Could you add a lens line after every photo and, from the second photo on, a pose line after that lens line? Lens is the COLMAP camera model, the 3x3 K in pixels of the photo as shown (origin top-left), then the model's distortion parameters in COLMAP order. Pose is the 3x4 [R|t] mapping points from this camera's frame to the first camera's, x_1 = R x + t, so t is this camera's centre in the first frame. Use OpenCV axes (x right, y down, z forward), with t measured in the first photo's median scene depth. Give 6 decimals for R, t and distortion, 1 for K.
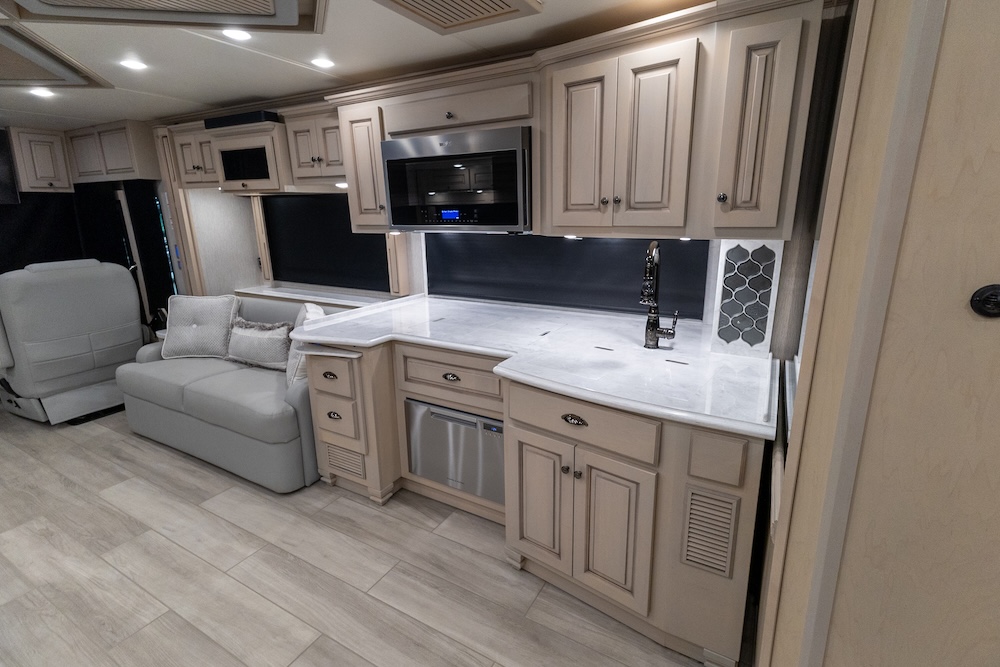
lens RADIAL K [[467.1, 0, 511.5], [0, 467.1, 327.6], [0, 0, 1]] dist [0.010534, -0.001445]
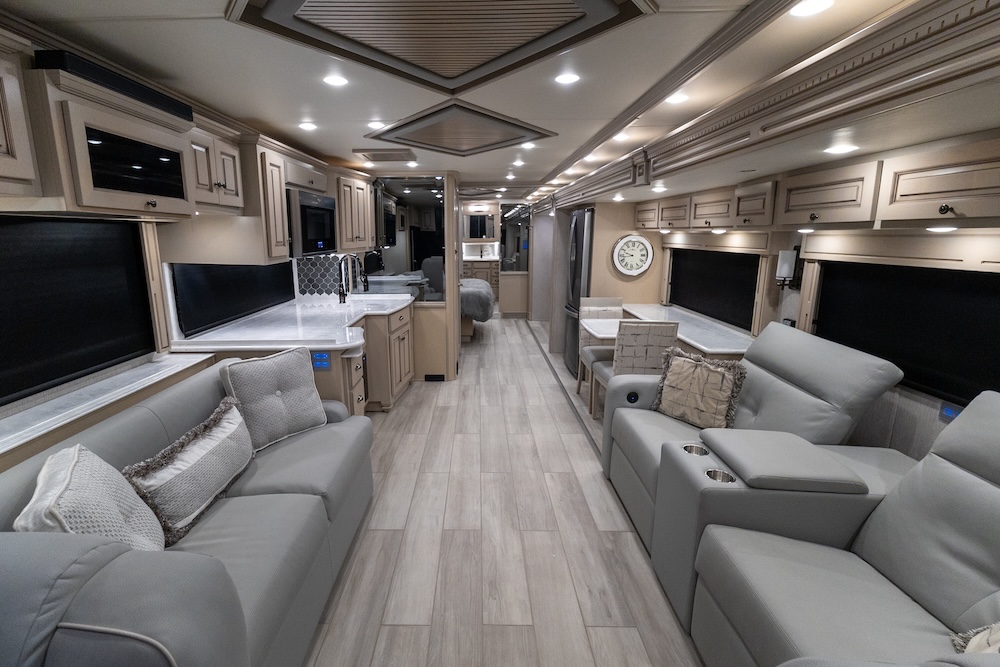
lens RADIAL K [[466.2, 0, 474.4], [0, 466.2, 345.8], [0, 0, 1]] dist [0.001599, -0.000072]
pose [[-0.481708, -0.190331, 0.855413, -1.631332], [0.226966, 0.915726, 0.331562, -0.306785], [-0.846430, 0.353866, -0.397914, 1.204526]]
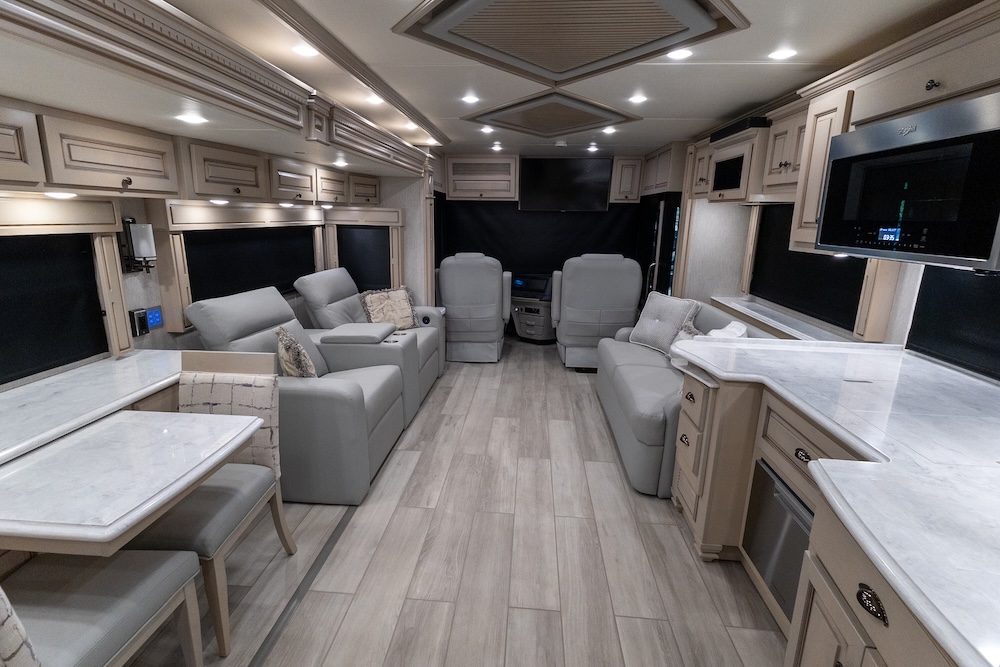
lens RADIAL K [[482.4, 0, 490.2], [0, 482.4, 331.0], [0, 0, 1]] dist [0.014663, -0.000192]
pose [[0.410016, 0.232942, -0.881830, 0.267318], [-0.247953, 0.958891, 0.138010, -0.057973], [0.877728, 0.162066, 0.450920, 0.185583]]
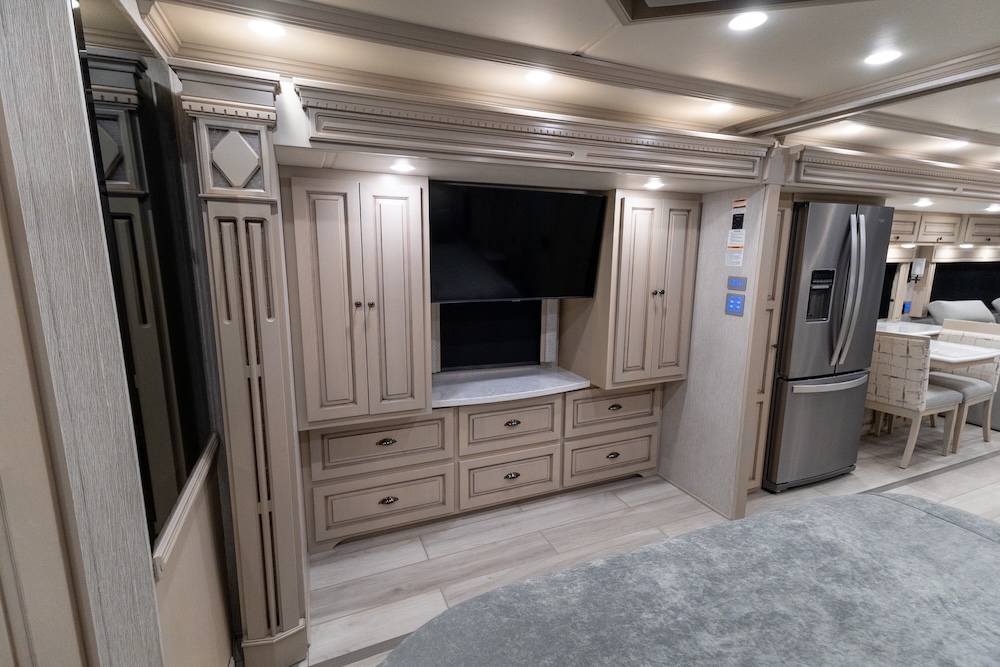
lens RADIAL K [[453.4, 0, 494.3], [0, 453.4, 332.8], [0, 0, 1]] dist [0.011812, -0.000478]
pose [[-0.620928, 0.154008, -0.768590, 1.594843], [-0.190943, 0.921258, 0.338859, 0.023987], [0.760256, 0.357164, -0.542628, -0.223664]]
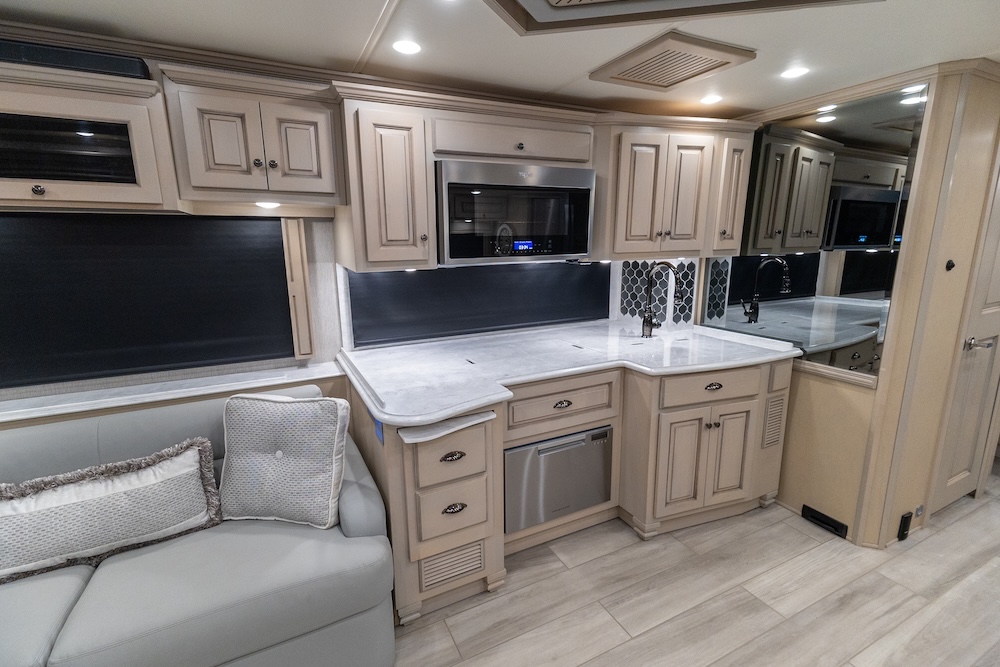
lens RADIAL K [[453.4, 0, 494.3], [0, 453.4, 332.8], [0, 0, 1]] dist [0.011812, -0.000478]
pose [[0.563490, -0.161465, 0.810190, -0.902878], [0.209533, 0.976578, 0.048894, -0.113440], [-0.799109, 0.142210, 0.584124, 0.484157]]
